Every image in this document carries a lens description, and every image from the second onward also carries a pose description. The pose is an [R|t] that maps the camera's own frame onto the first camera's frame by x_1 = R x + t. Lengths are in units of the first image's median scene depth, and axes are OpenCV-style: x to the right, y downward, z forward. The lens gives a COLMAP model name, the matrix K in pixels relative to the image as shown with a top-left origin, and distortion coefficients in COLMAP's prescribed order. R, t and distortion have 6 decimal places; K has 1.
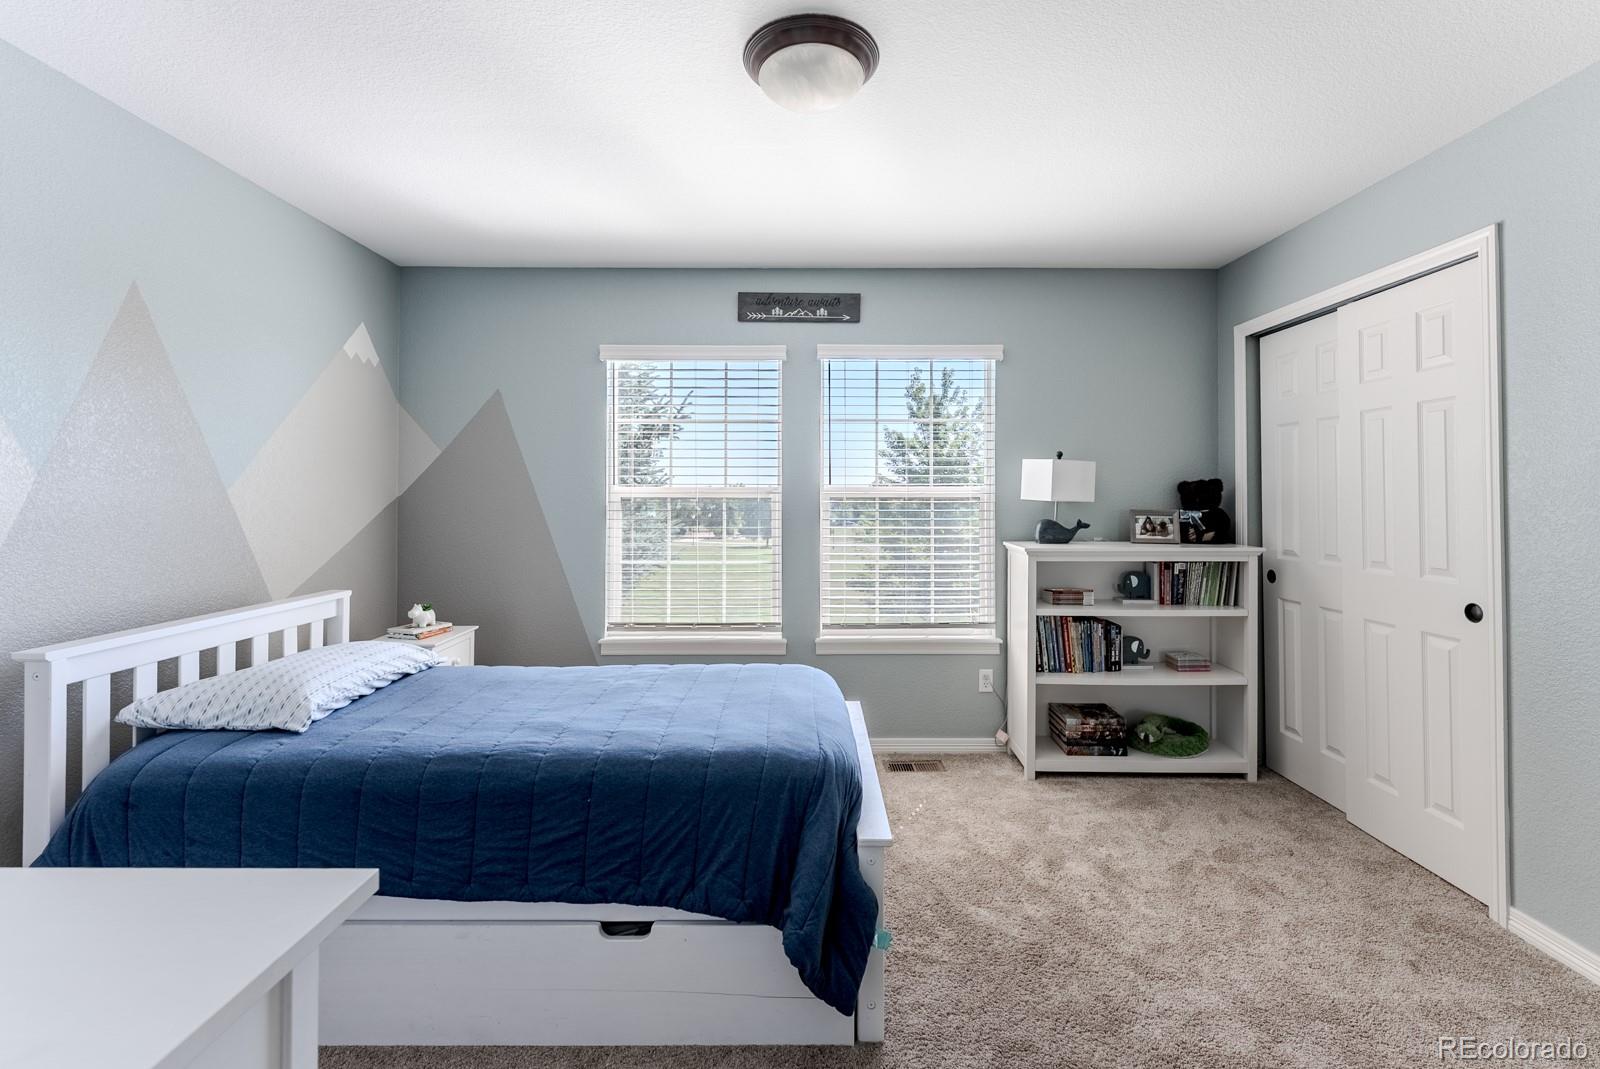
lens RADIAL K [[927.6, 0, 798.2], [0, 927.6, 523.0], [0, 0, 1]] dist [0.004374, 0.000069]
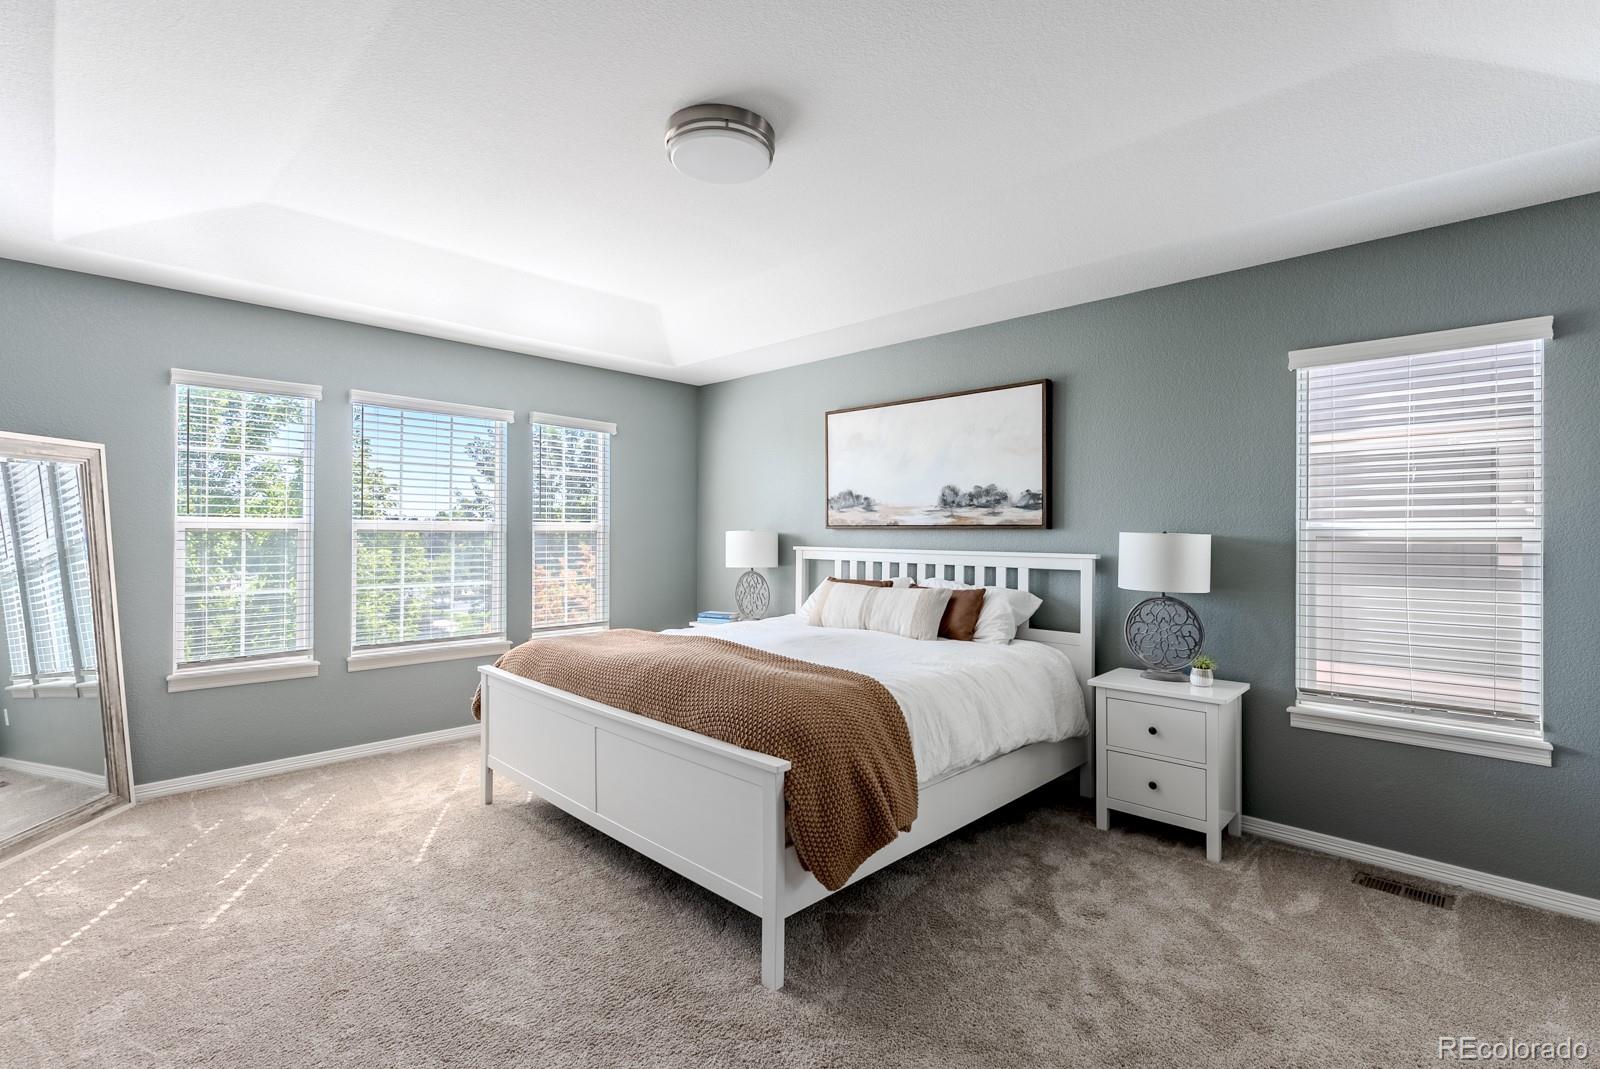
lens RADIAL K [[735.3, 0, 805.7], [0, 735.3, 522.8], [0, 0, 1]] dist [-0.005332, -0.000868]
pose [[0.688191, 0.009008, 0.725474, -0.300019], [0.016955, 0.999450, -0.028494, -0.000588], [-0.725331, 0.031909, 0.687660, 0.009744]]
